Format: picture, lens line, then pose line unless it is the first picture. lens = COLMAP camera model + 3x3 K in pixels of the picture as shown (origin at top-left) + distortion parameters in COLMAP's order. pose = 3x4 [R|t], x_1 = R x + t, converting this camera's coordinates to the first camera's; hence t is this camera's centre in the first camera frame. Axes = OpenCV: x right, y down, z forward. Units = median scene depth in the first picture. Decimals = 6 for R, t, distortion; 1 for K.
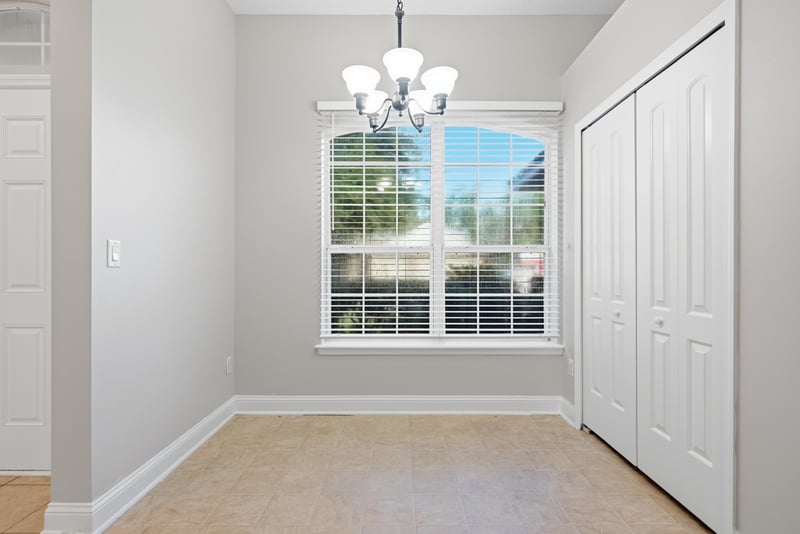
lens RADIAL K [[384.2, 0, 400.0], [0, 384.2, 267.0], [0, 0, 1]] dist [0.000241, -0.000021]
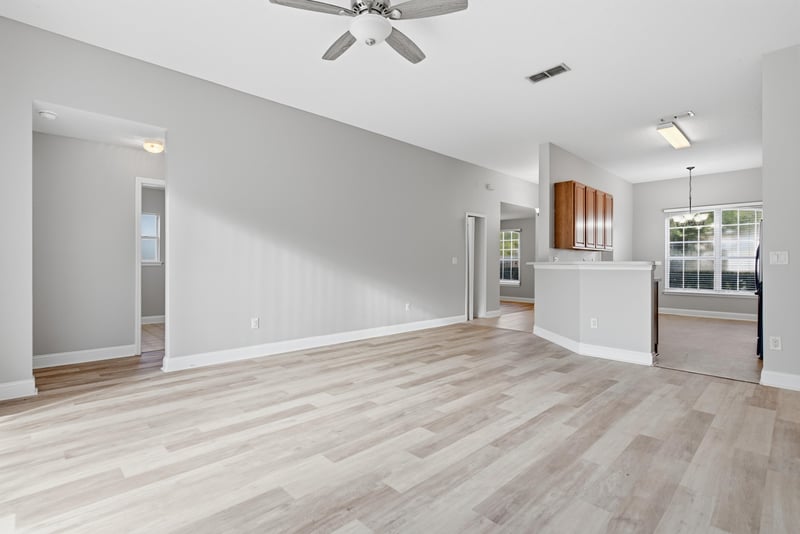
lens RADIAL K [[384.2, 0, 400.0], [0, 384.2, 267.0], [0, 0, 1]] dist [0.000241, -0.000021]
pose [[0.695736, 0.002818, -0.718292, 0.505539], [0.006613, 0.999925, 0.010328, -0.024718], [0.718267, -0.011935, 0.695665, -2.563738]]
